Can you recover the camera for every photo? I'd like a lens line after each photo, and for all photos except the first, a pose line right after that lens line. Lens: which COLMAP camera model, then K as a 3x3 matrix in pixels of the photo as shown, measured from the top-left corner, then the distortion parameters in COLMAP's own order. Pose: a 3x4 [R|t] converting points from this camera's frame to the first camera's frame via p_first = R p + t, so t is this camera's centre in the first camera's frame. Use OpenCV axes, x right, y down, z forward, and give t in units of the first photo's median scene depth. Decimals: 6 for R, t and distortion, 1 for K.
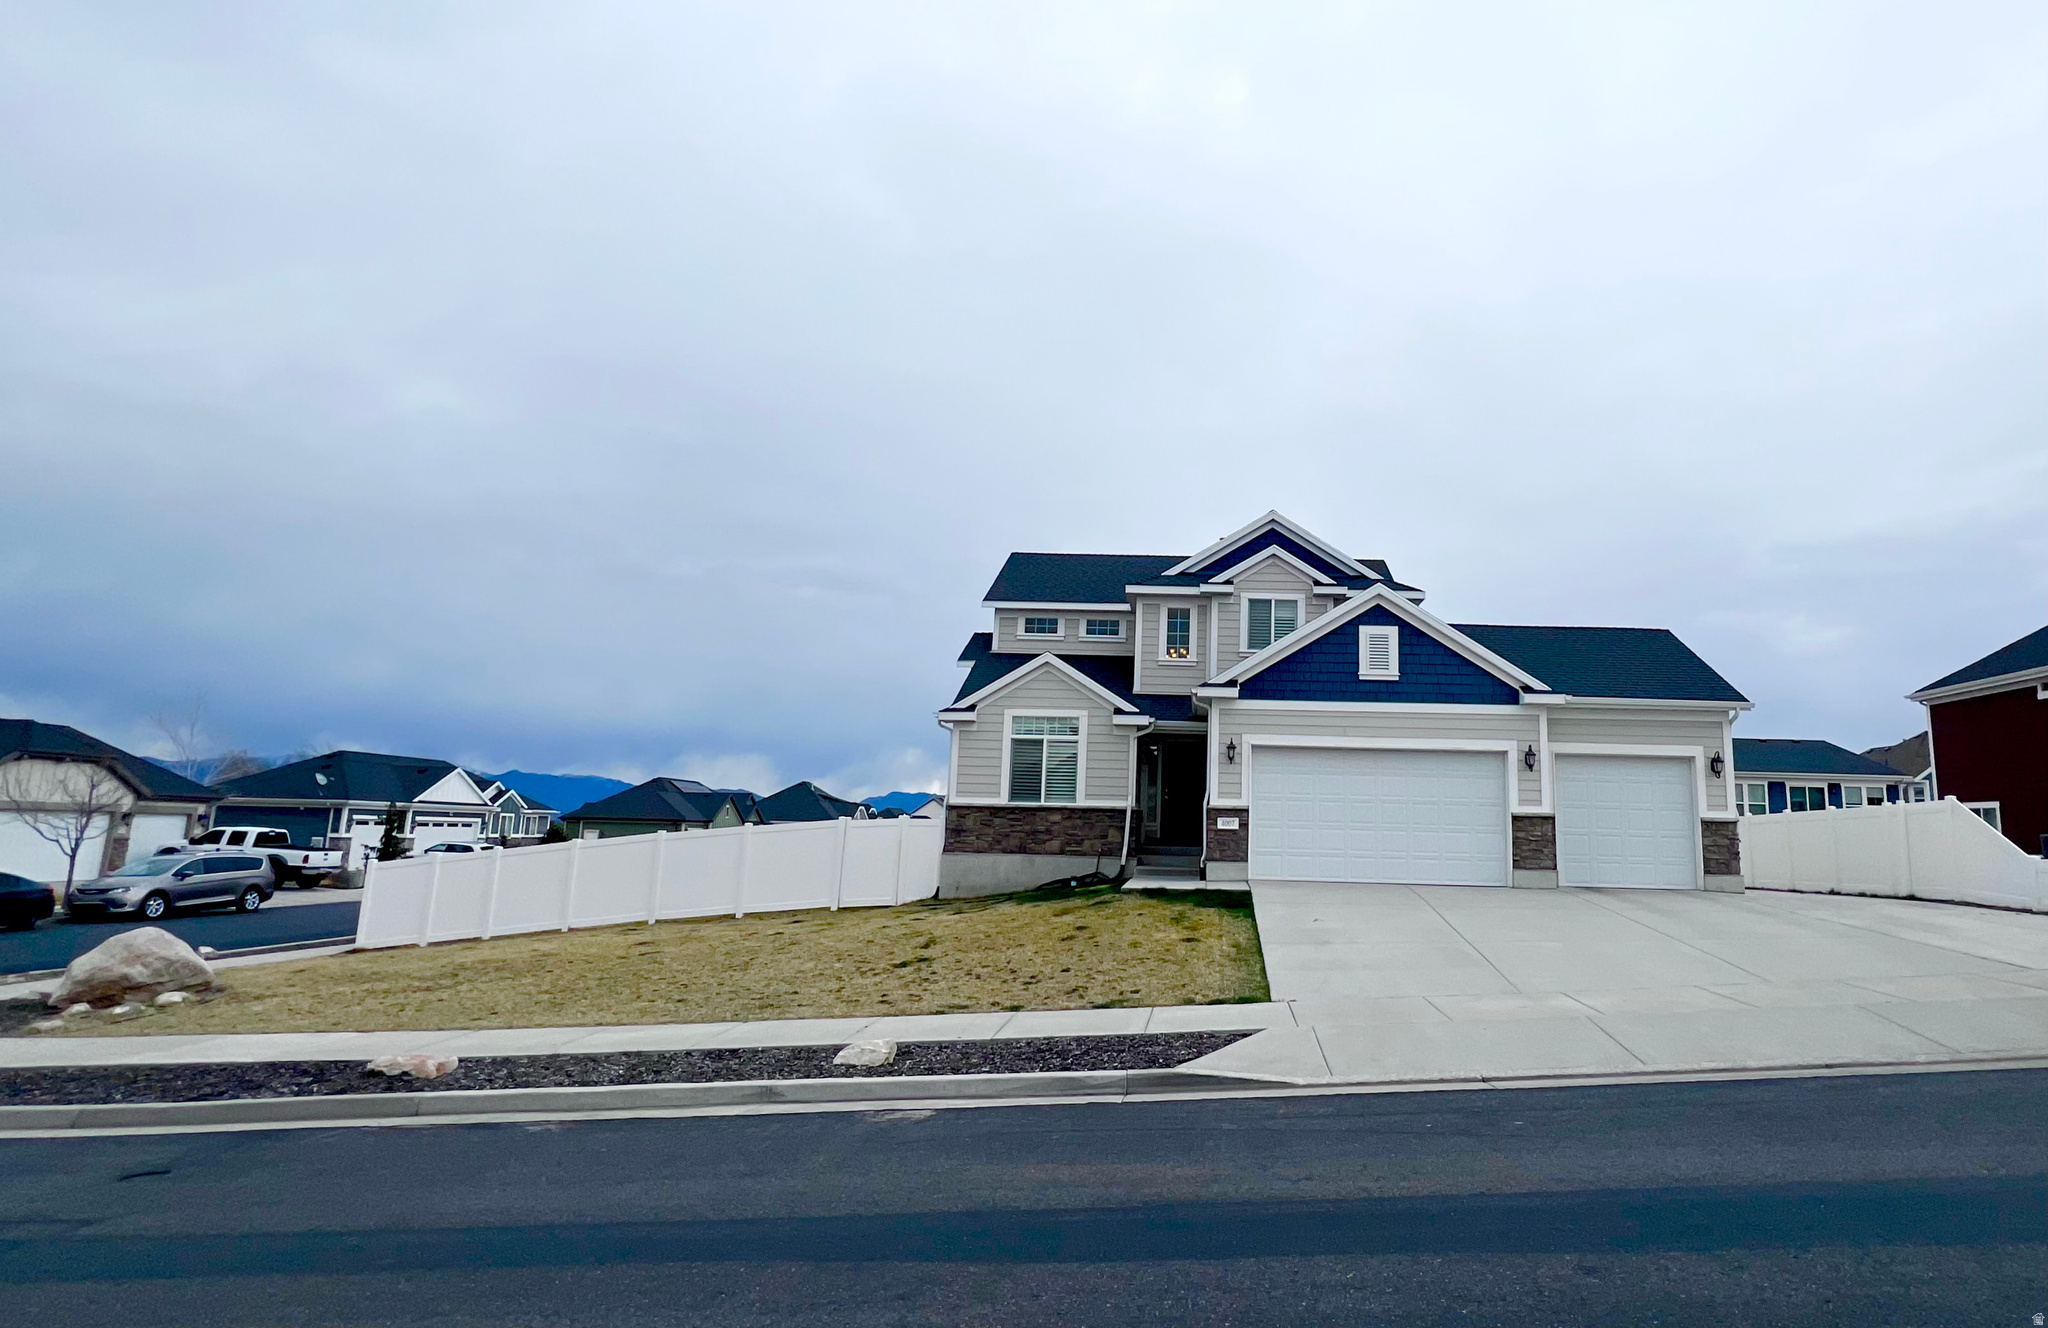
lens RADIAL K [[801.0, 0, 1024.0], [0, 801.0, 664.0], [0, 0, 1]] dist [0.000439, -0.000110]
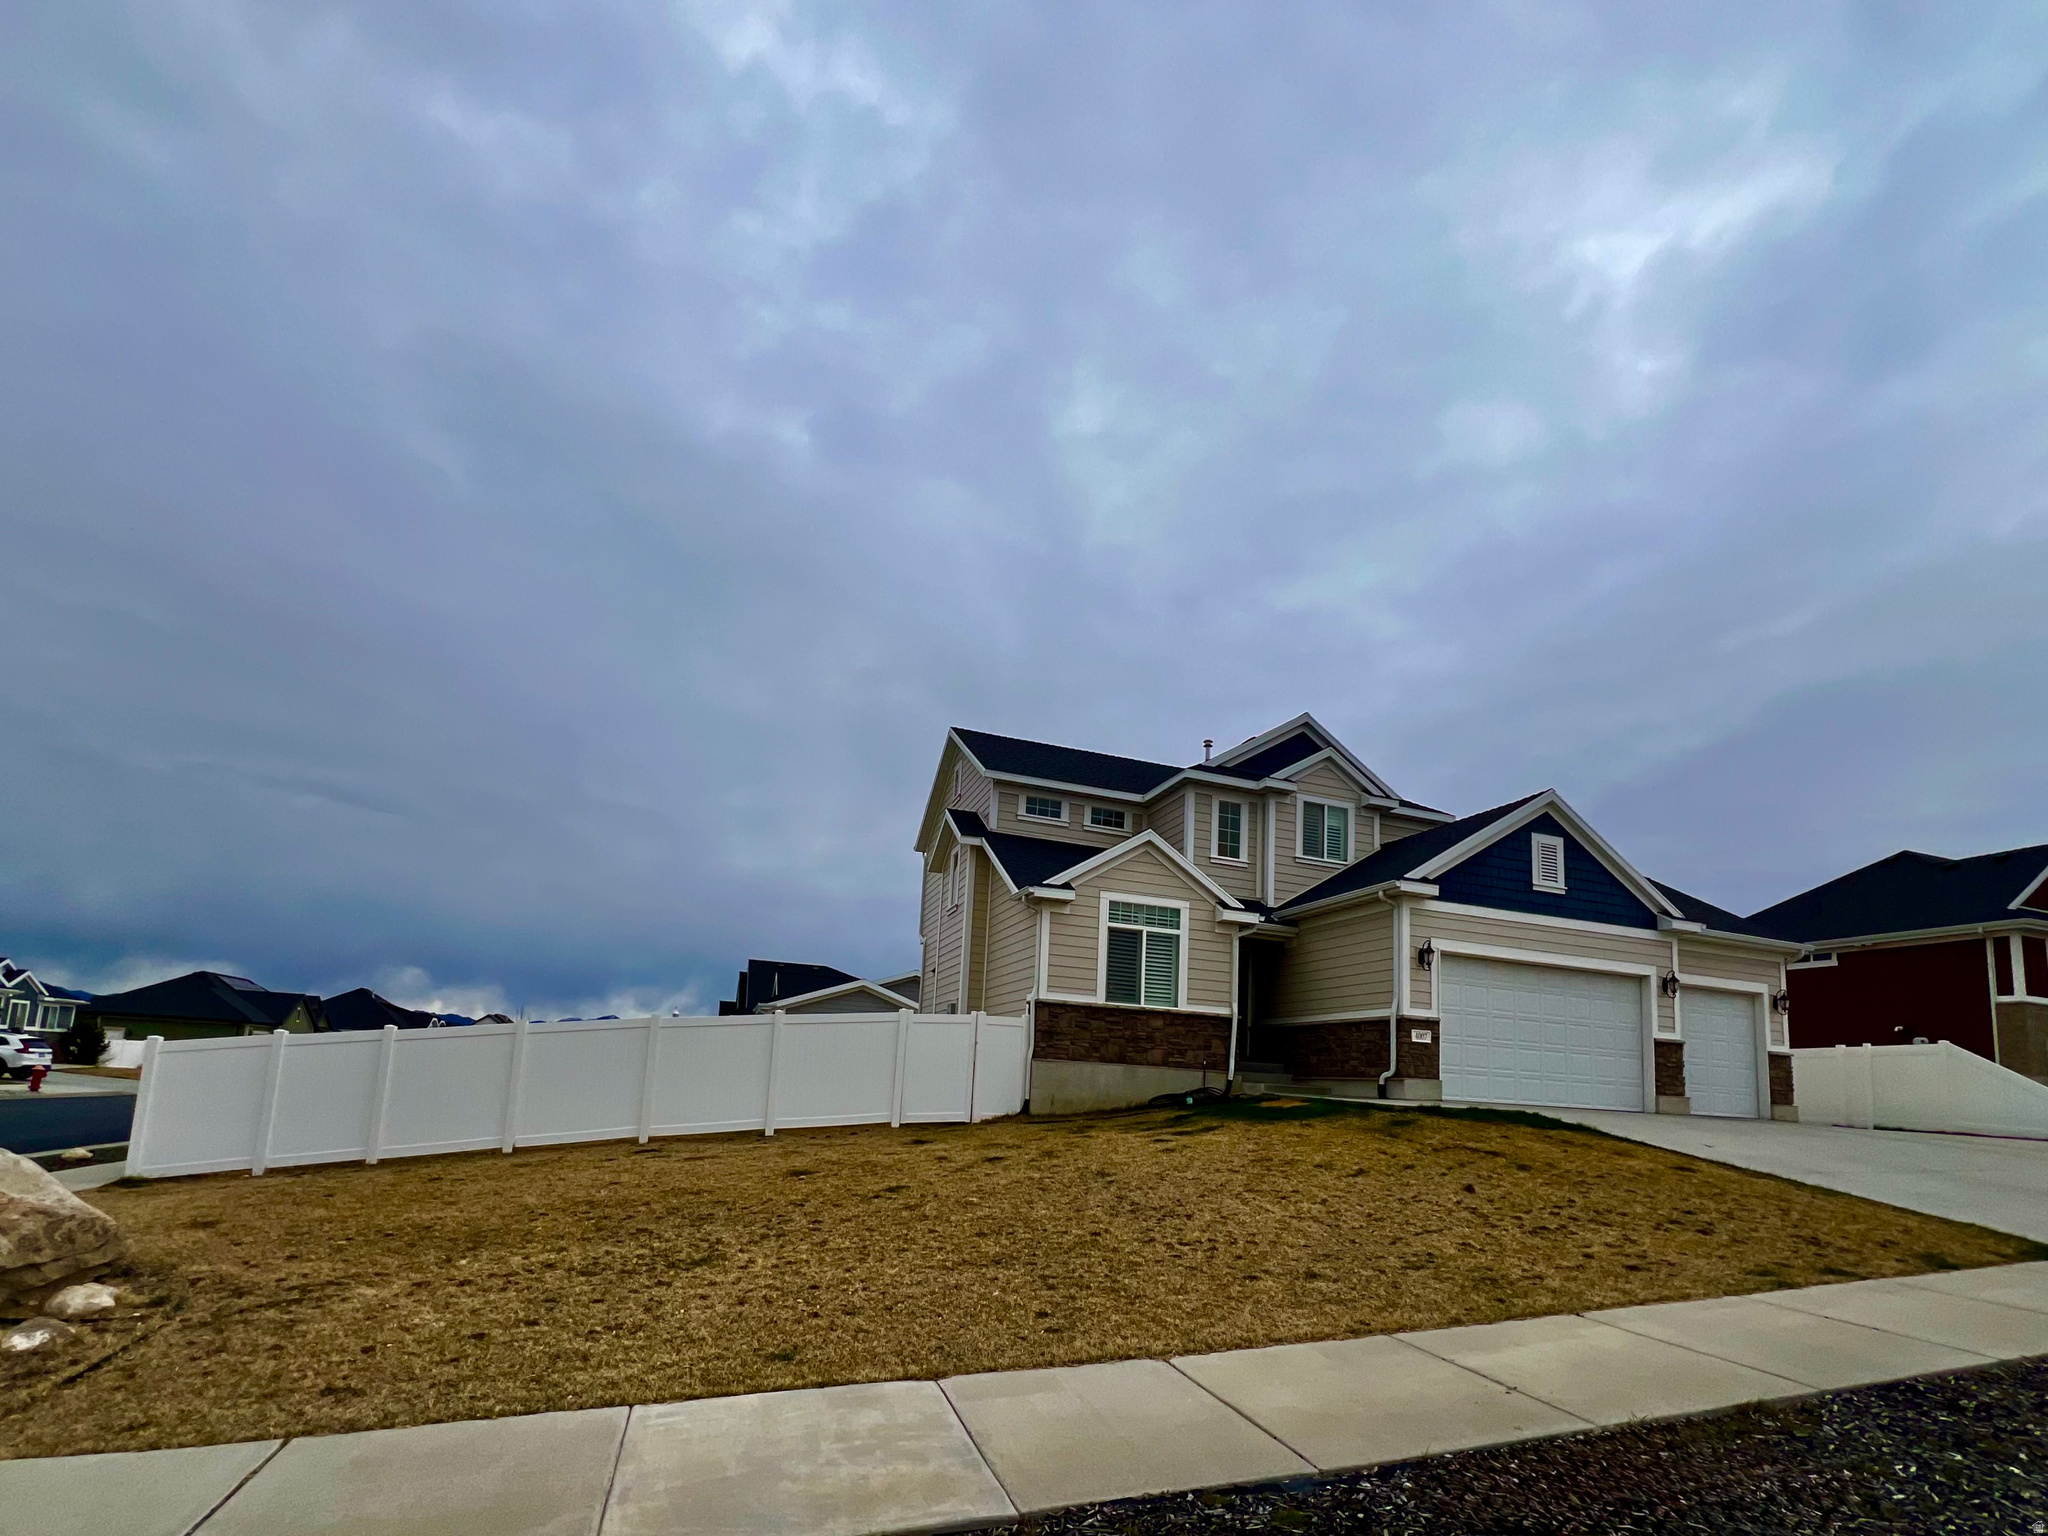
lens RADIAL K [[822.7, 0, 1024.8], [0, 822.7, 921.4], [0, 0, 1]] dist [-0.000024, 0.000020]
pose [[0.956750, 0.082696, 0.278909, -0.353348], [-0.096337, 0.994714, 0.035538, 0.067946], [-0.274495, -0.060871, 0.959660, 0.209924]]
